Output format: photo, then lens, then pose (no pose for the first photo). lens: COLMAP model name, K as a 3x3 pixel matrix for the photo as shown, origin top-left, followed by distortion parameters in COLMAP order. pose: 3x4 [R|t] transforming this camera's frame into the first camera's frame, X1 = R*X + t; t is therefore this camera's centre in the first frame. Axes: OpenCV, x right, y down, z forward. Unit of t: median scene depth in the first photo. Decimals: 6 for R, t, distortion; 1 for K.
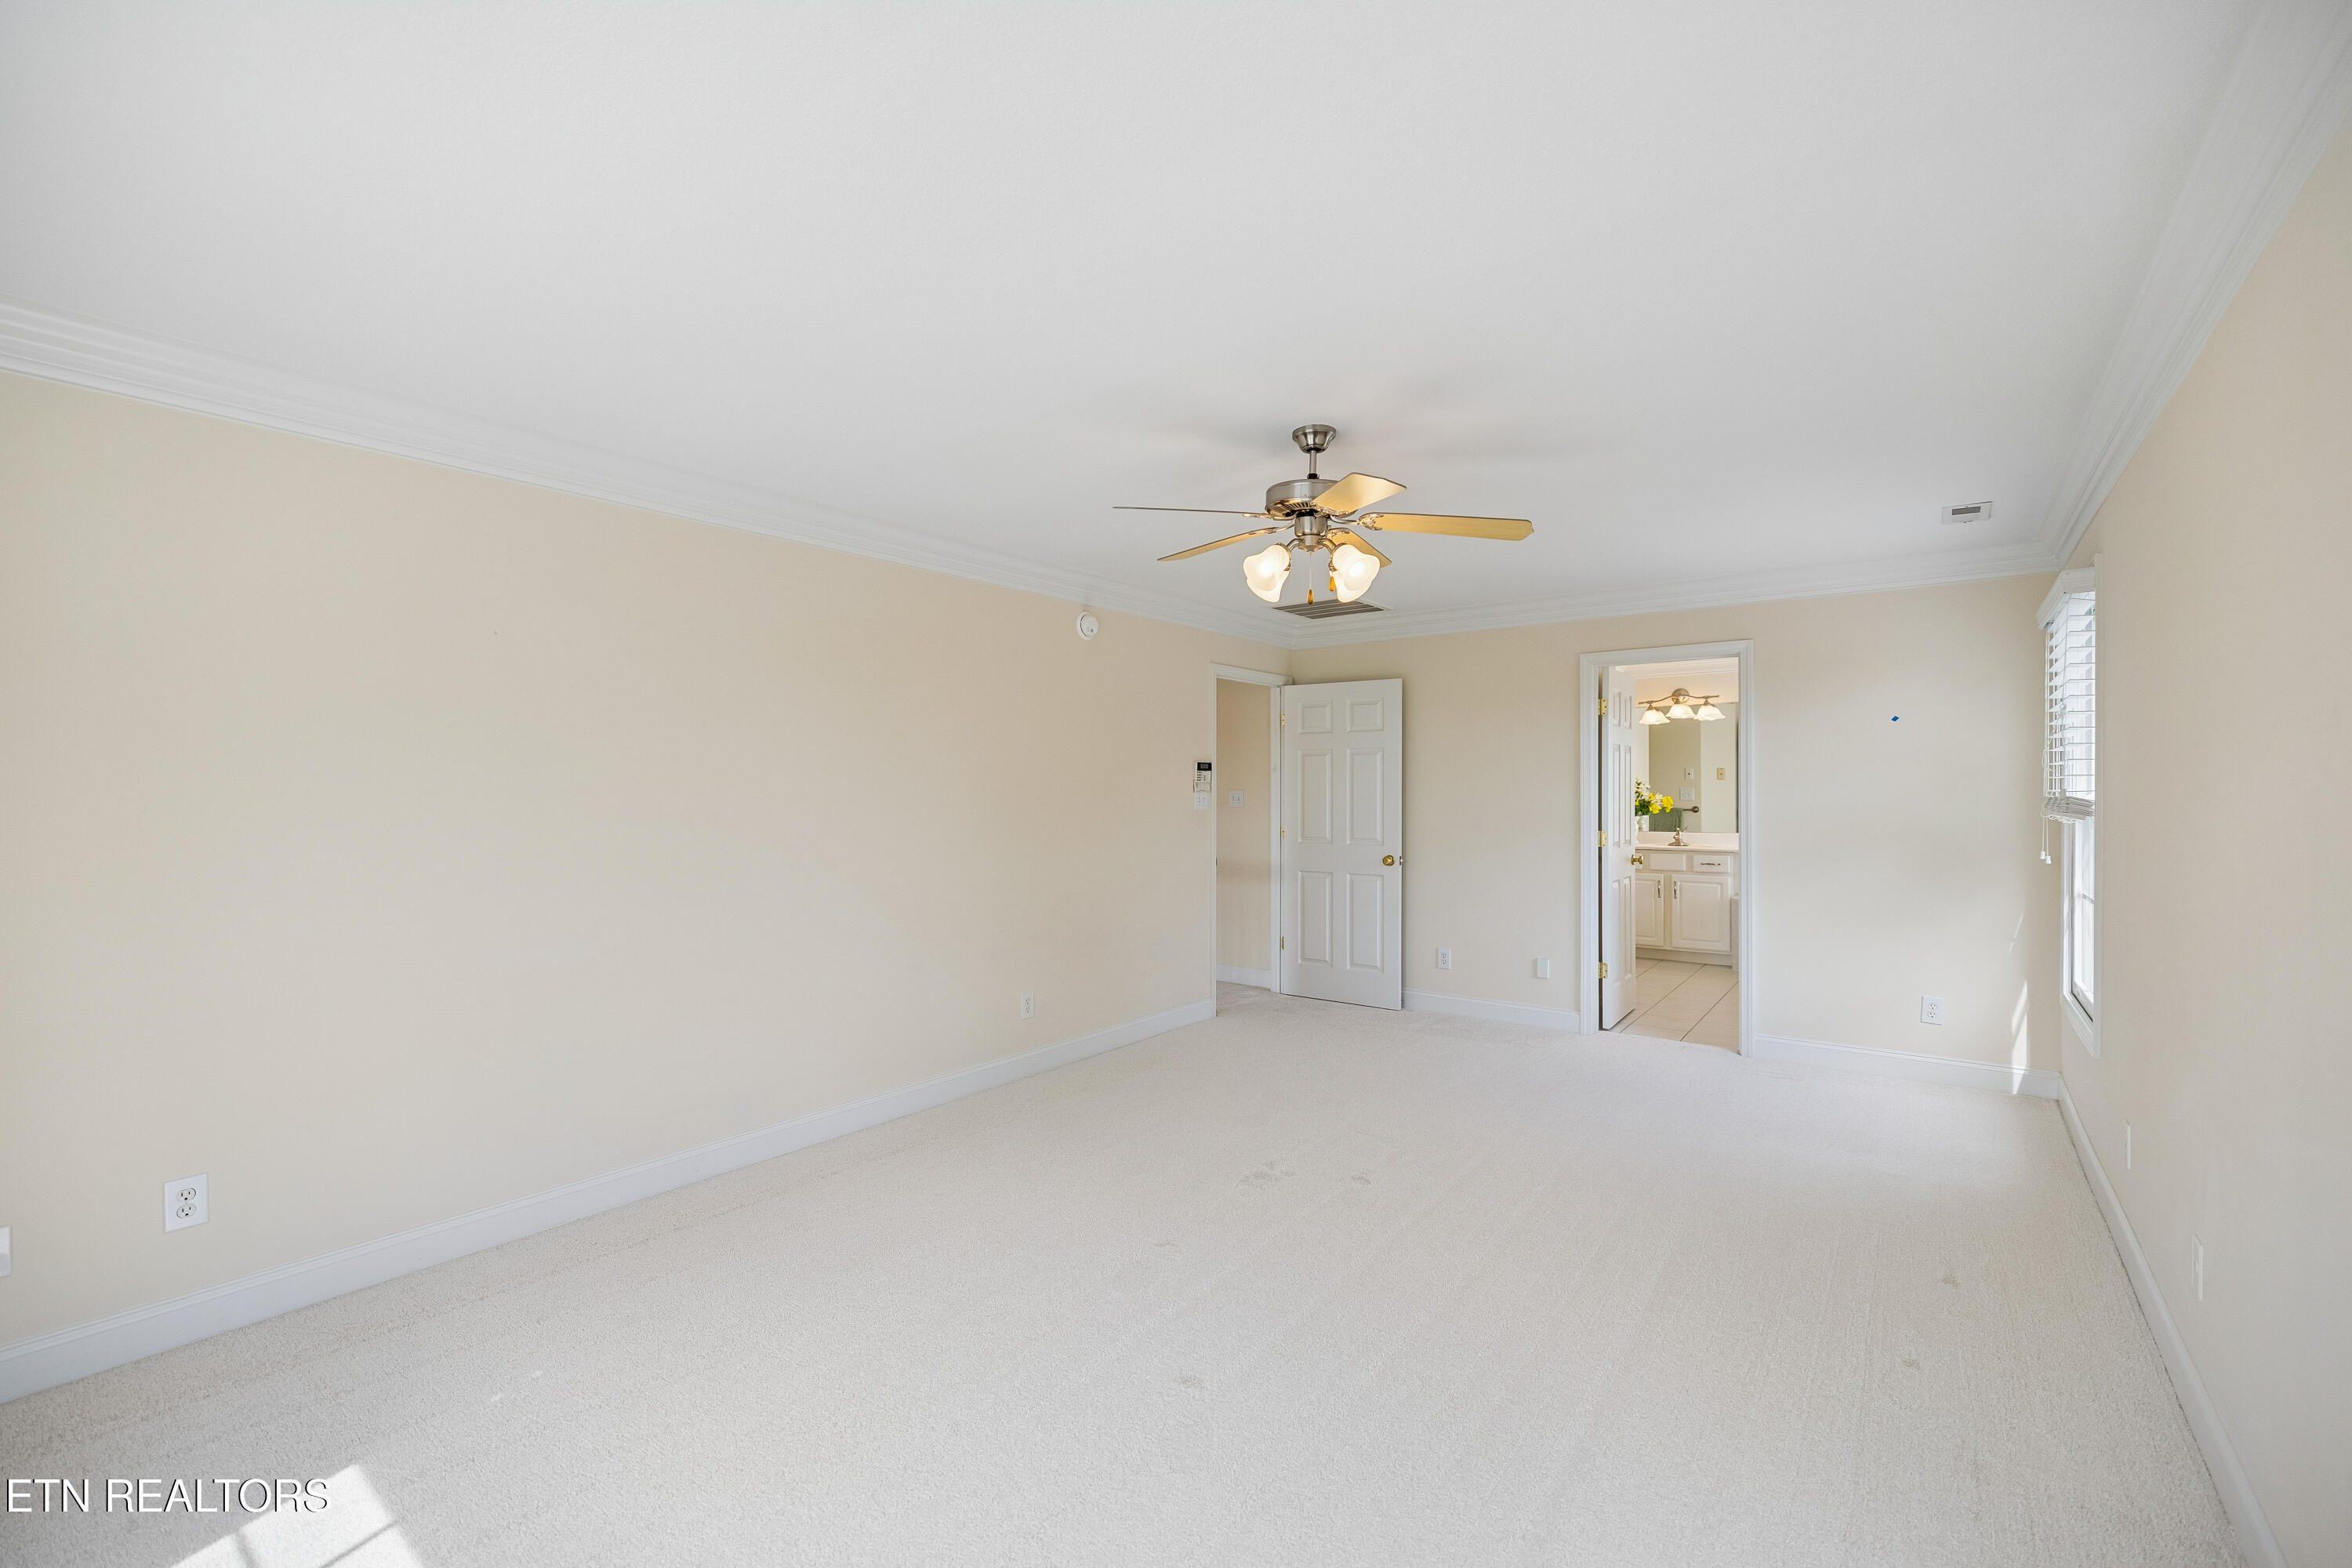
lens RADIAL K [[995.9, 0, 1180.0], [0, 995.9, 792.0], [0, 0, 1]] dist [-0.001941, -0.000384]
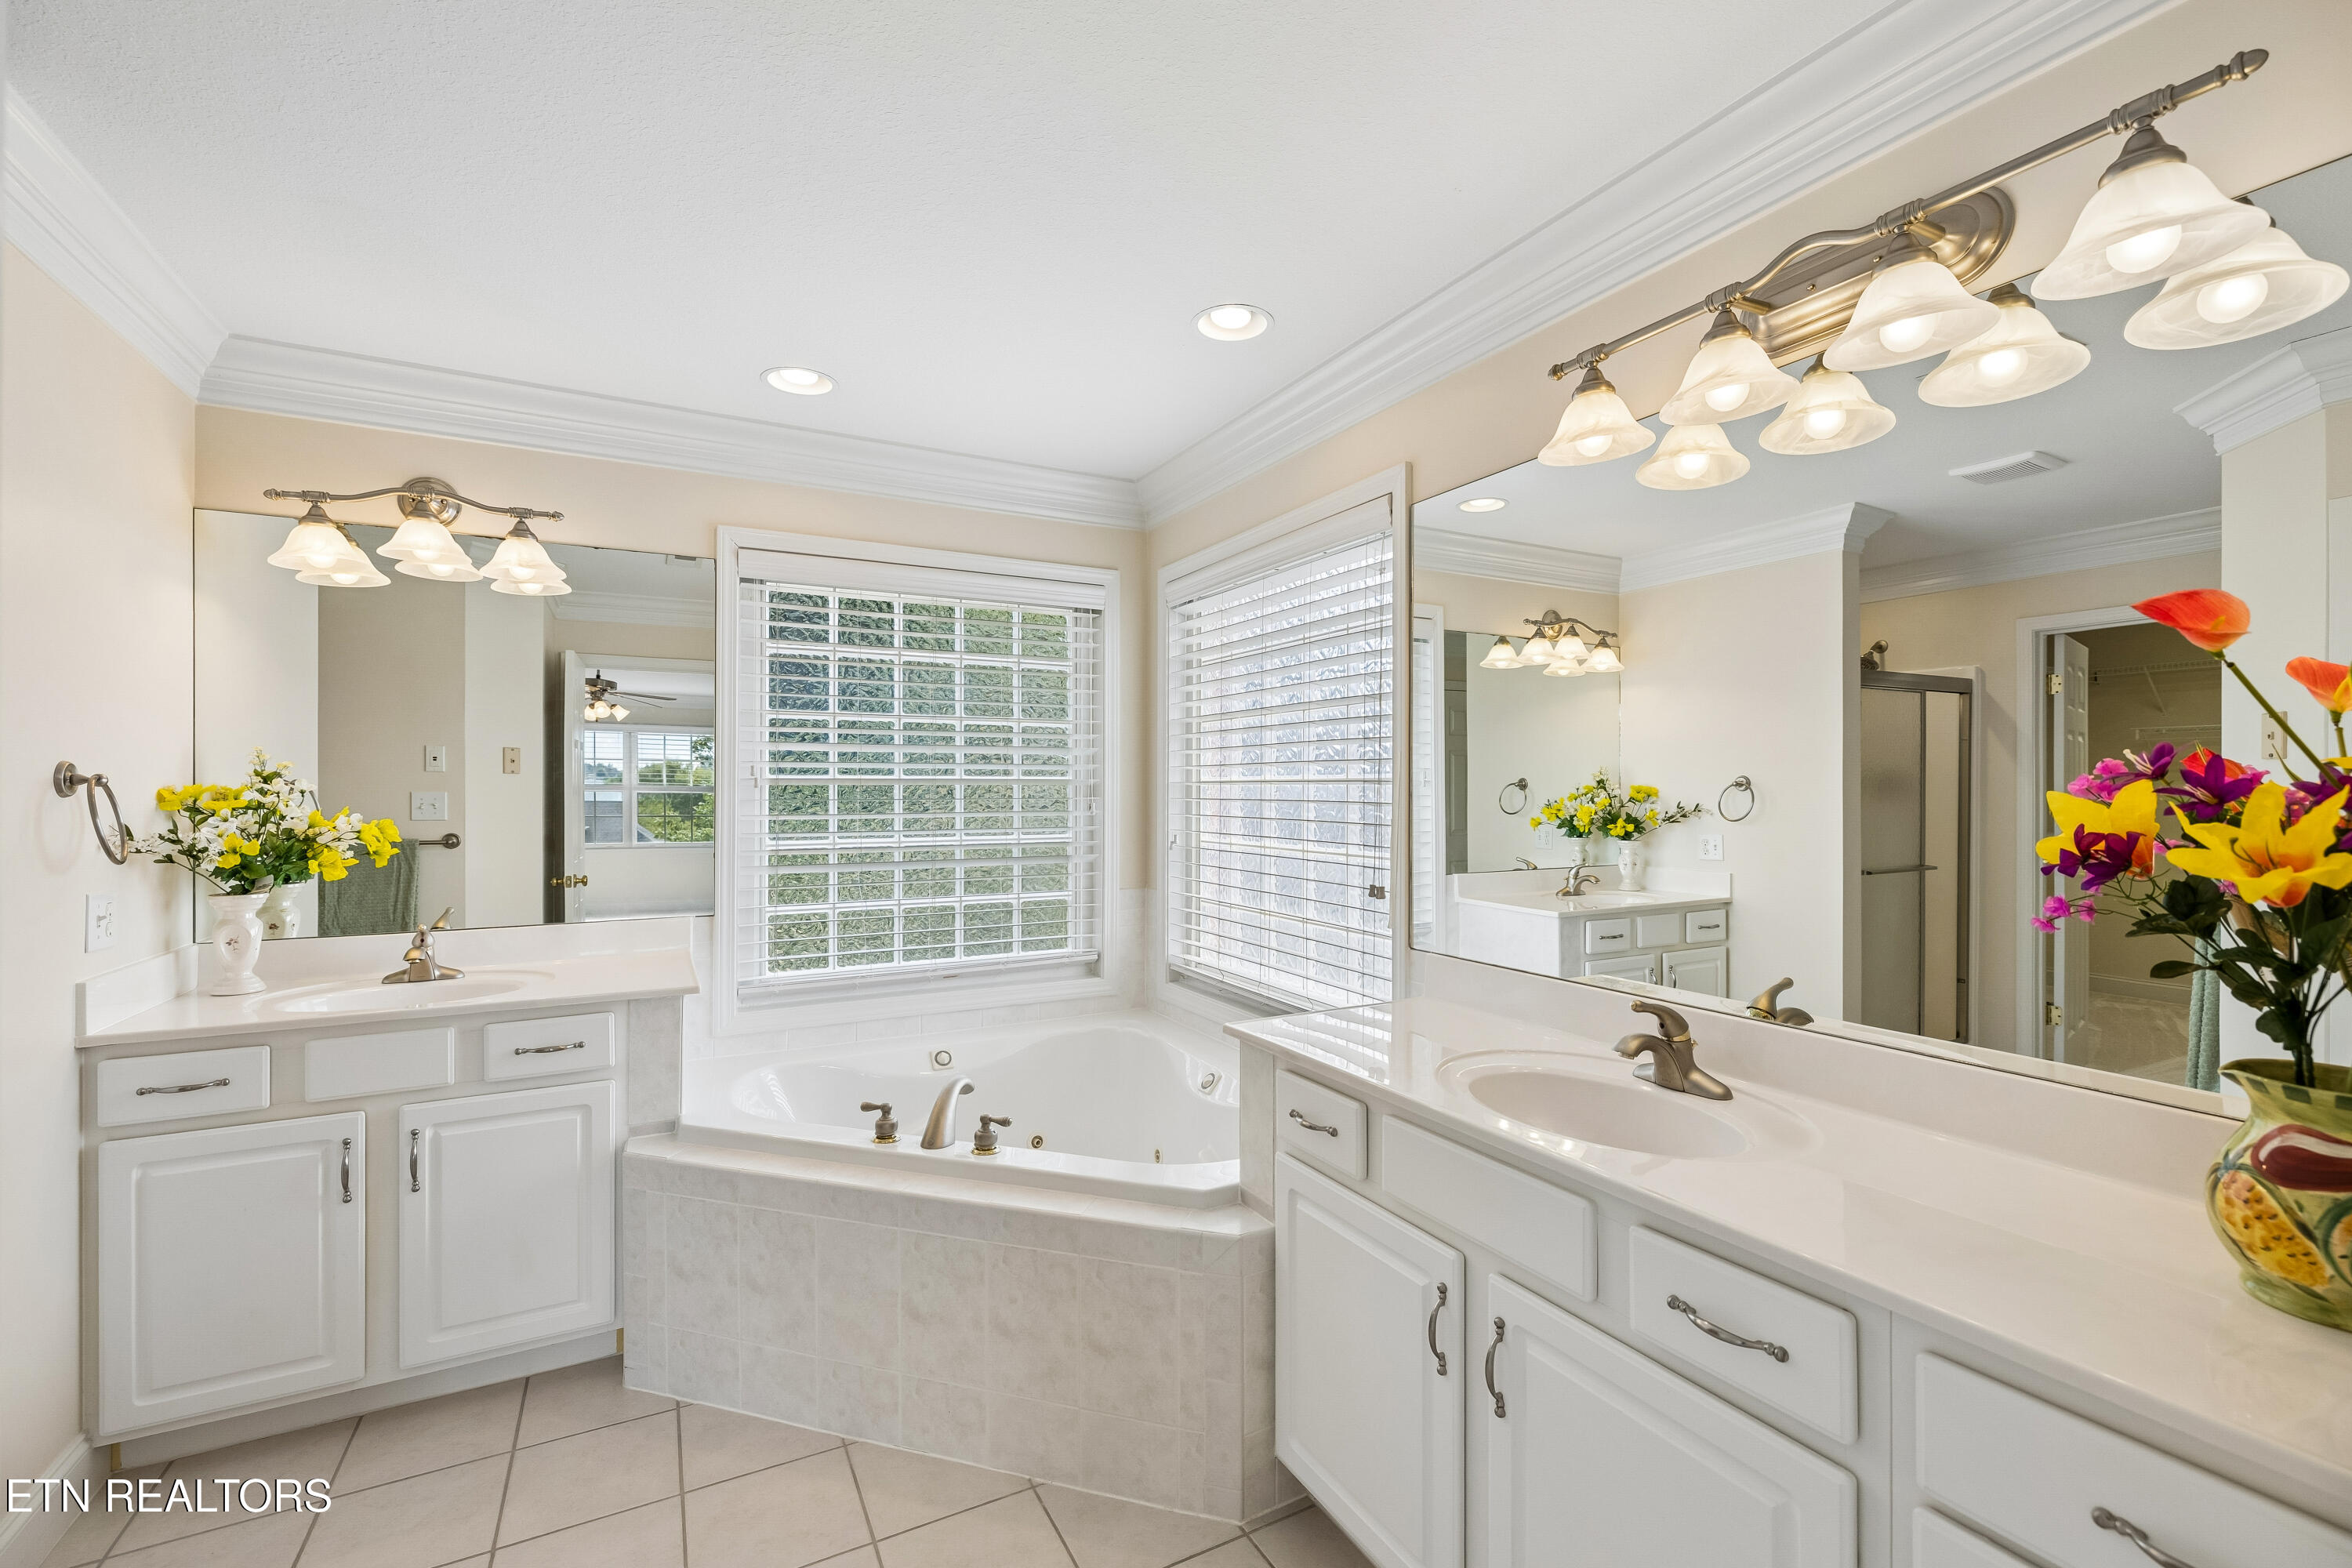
lens RADIAL K [[995.9, 0, 1180.0], [0, 995.9, 792.0], [0, 0, 1]] dist [-0.001941, -0.000384]
pose [[0.418336, 0.003140, 0.908287, 0.319038], [-0.001763, 0.999995, -0.002645, -0.003819], [-0.908290, -0.000495, 0.418340, 0.657559]]
